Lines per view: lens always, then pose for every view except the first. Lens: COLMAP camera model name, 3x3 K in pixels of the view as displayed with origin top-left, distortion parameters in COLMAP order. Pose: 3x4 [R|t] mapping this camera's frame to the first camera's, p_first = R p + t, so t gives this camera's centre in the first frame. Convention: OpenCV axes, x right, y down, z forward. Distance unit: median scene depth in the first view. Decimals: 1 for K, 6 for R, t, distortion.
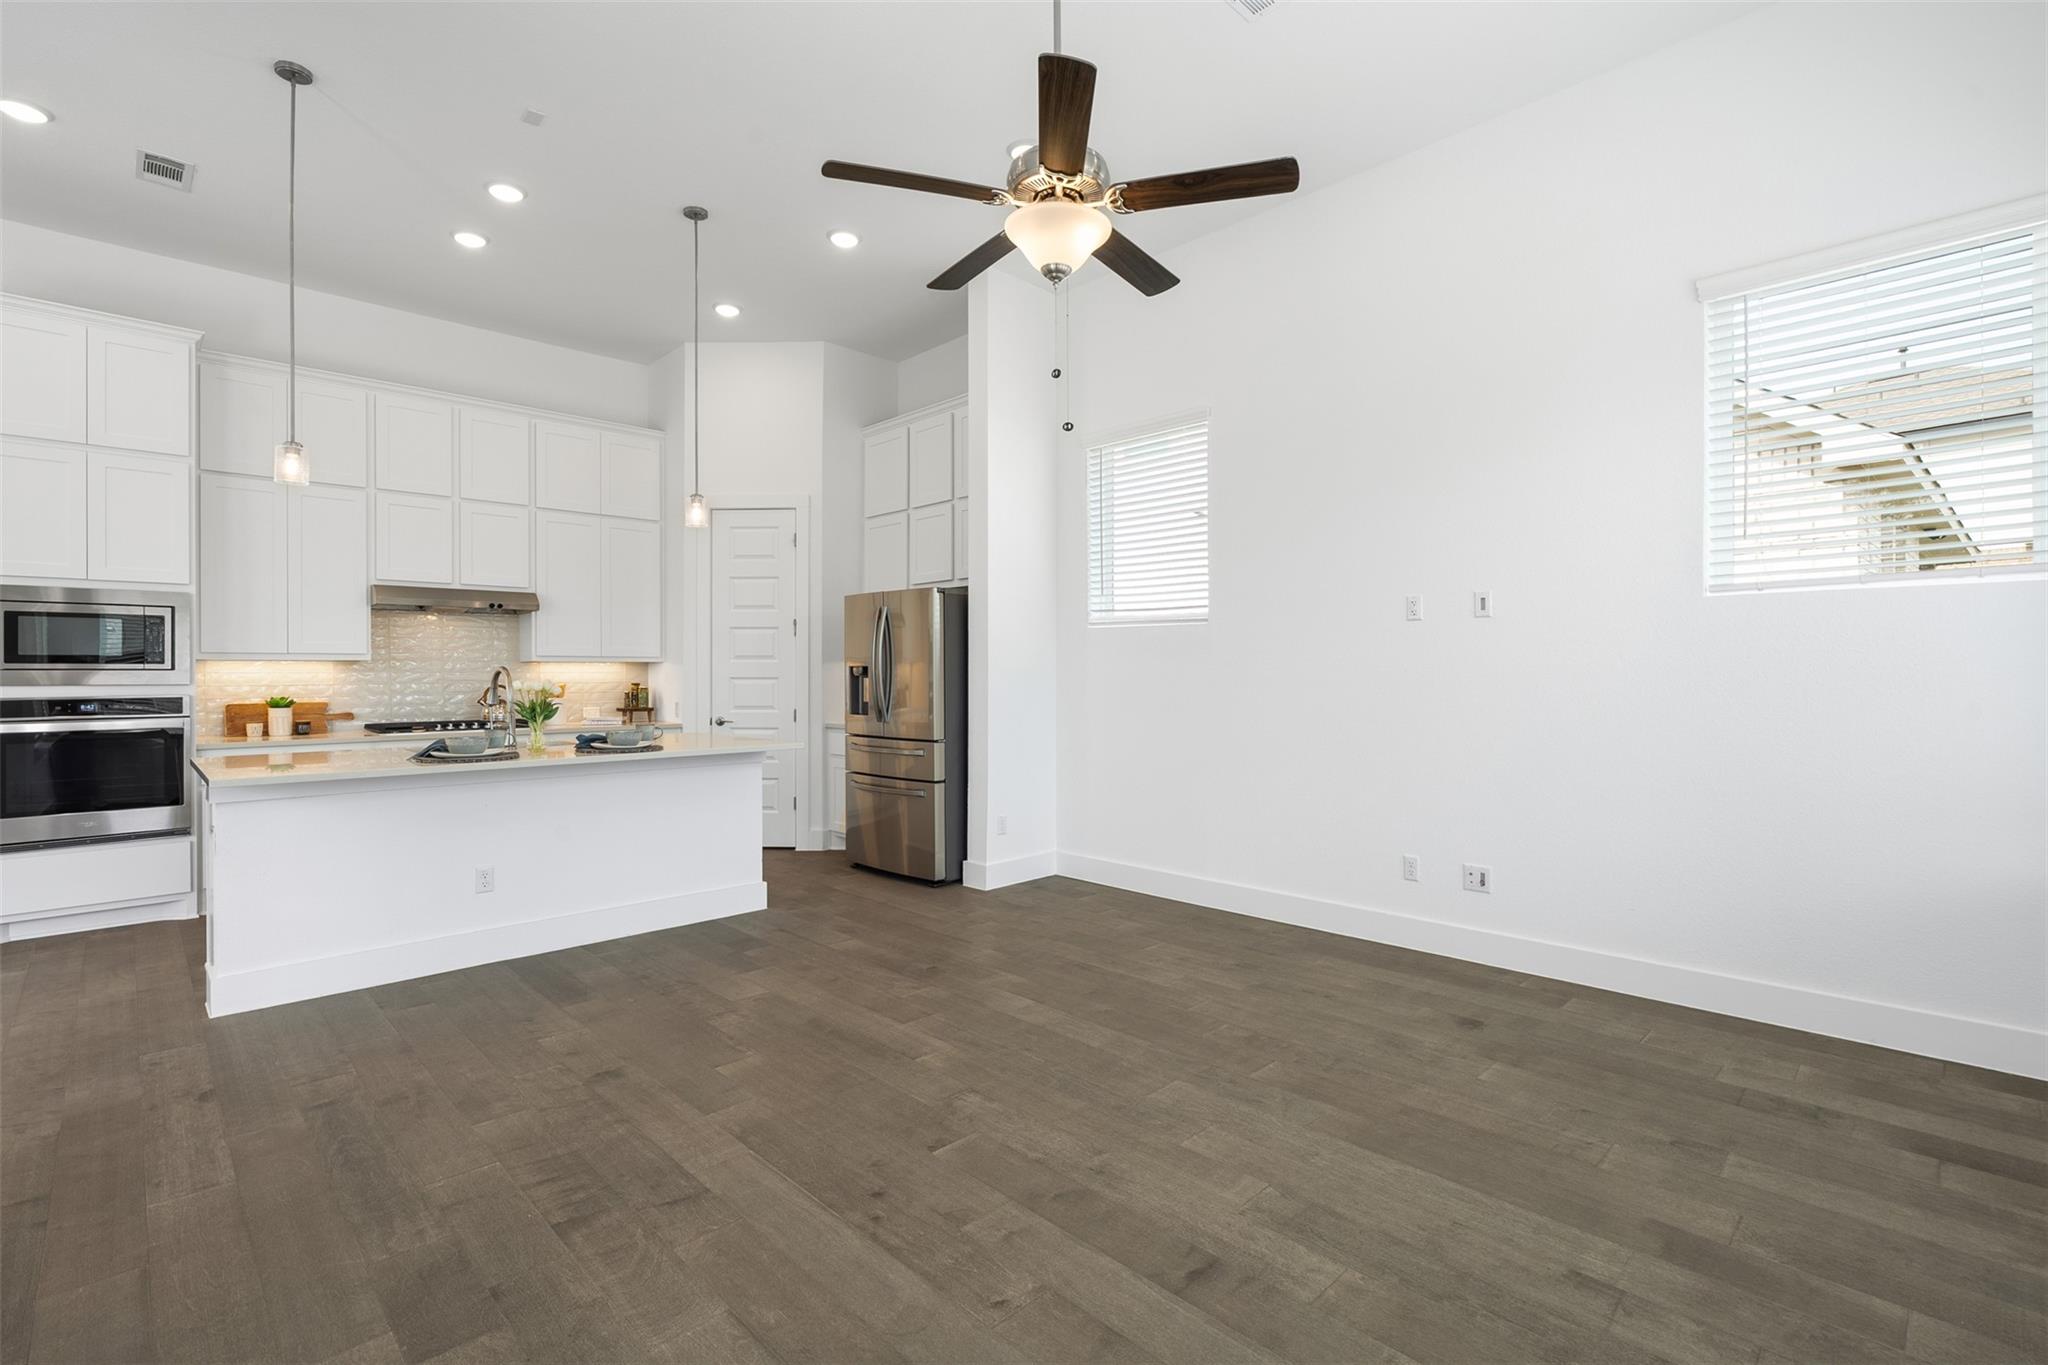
lens RADIAL K [[928.9, 0, 1017.6], [0, 928.9, 673.3], [0, 0, 1]] dist [-0.003406, -0.000022]
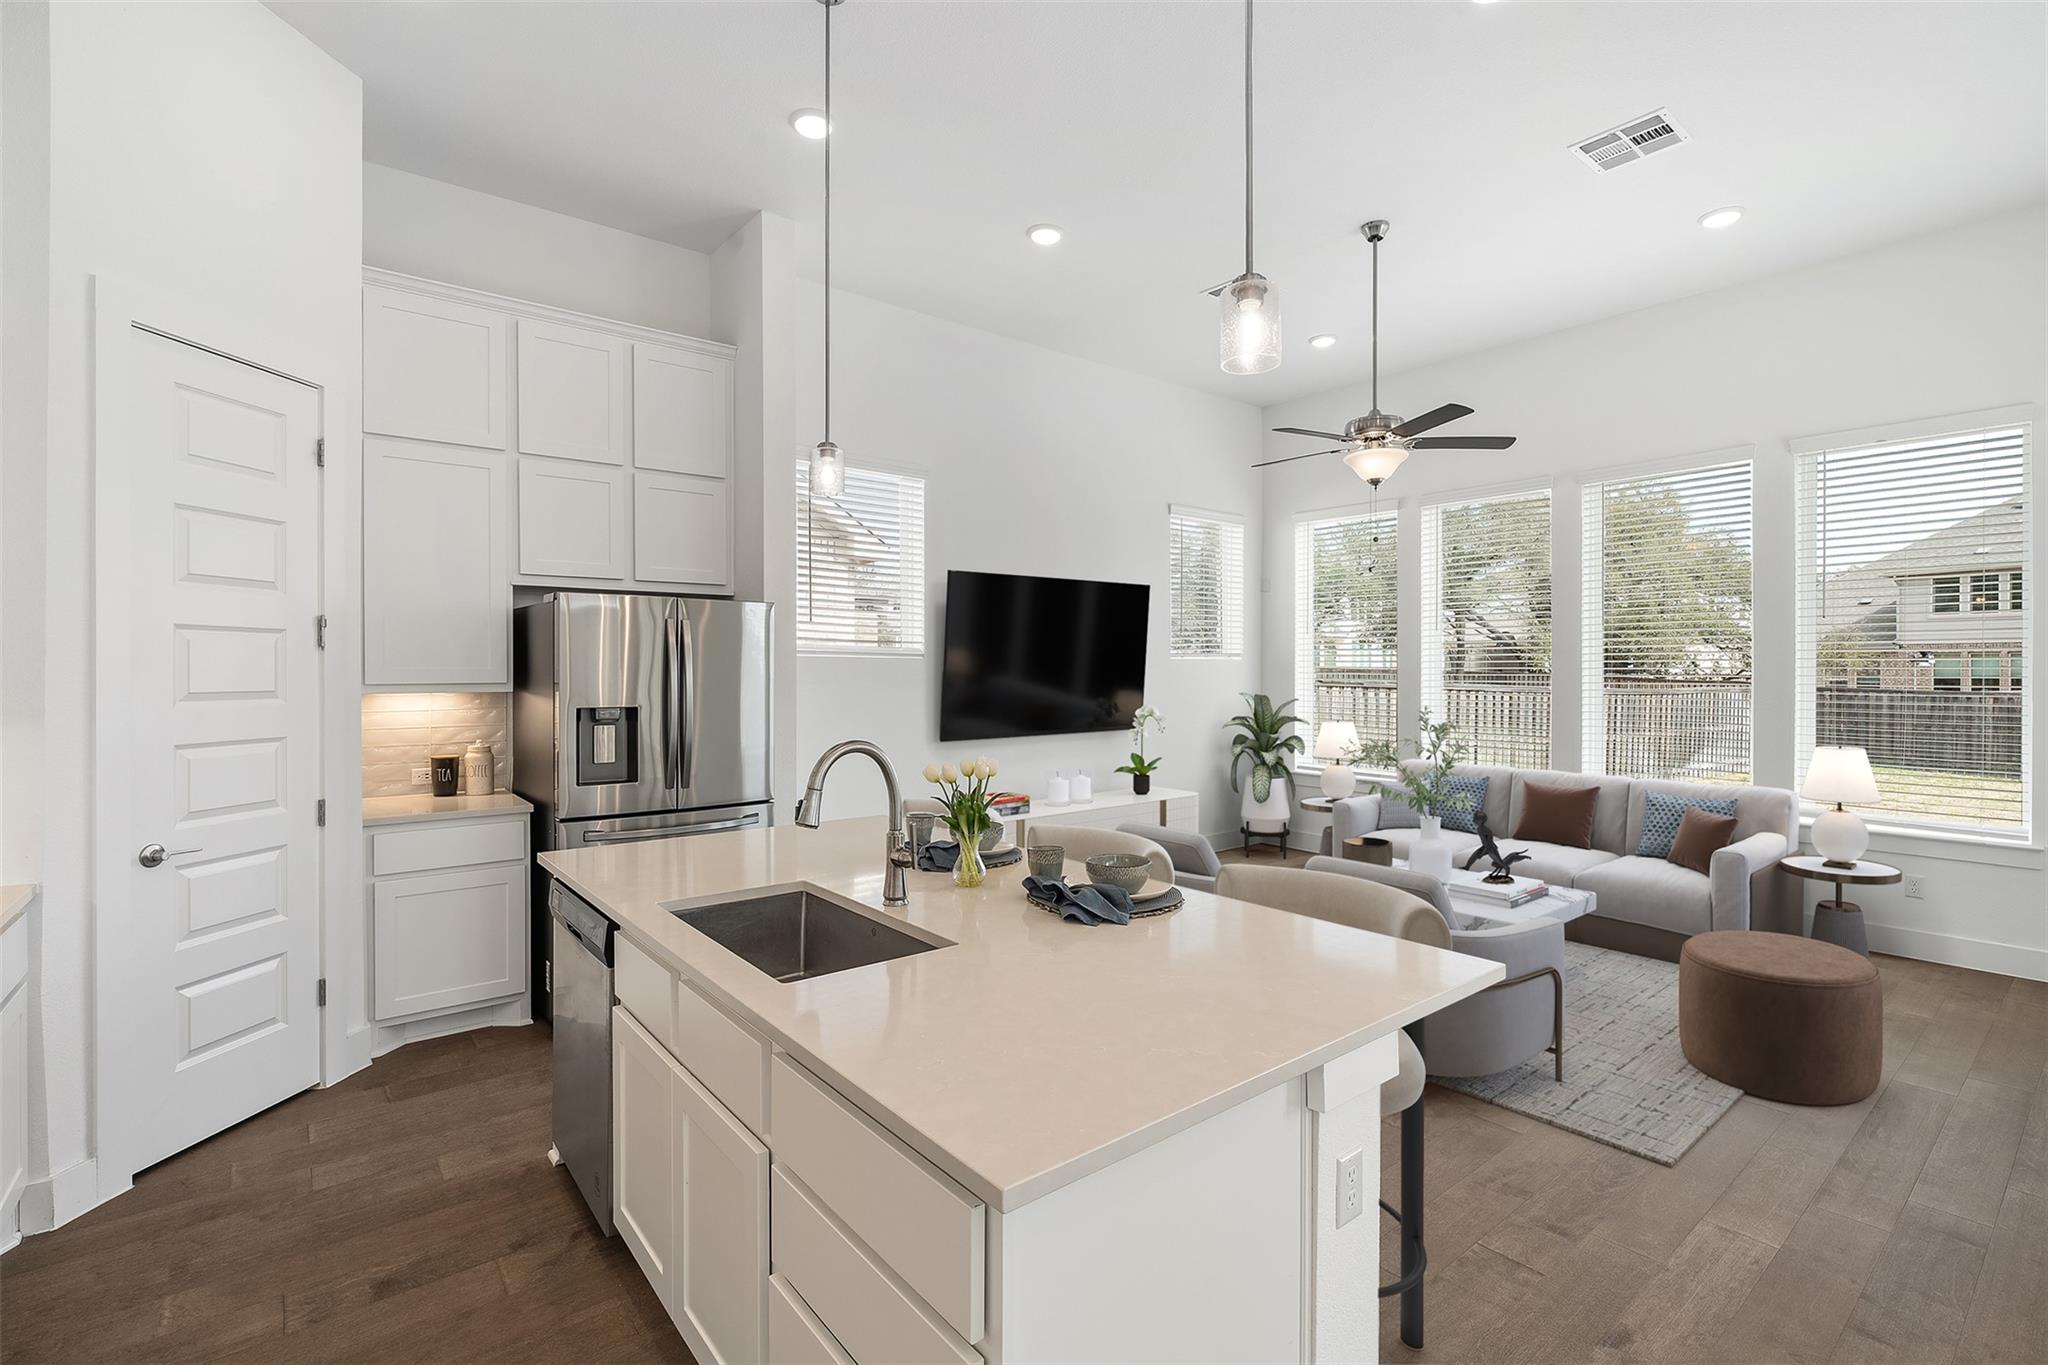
lens RADIAL K [[928.9, 0, 1017.6], [0, 928.9, 673.3], [0, 0, 1]] dist [-0.003406, -0.000022]
pose [[0.090024, -0.002961, 0.995935, -0.808510], [-0.000056, 0.999996, 0.002979, -0.034224], [-0.995940, -0.000324, 0.090023, 0.691267]]
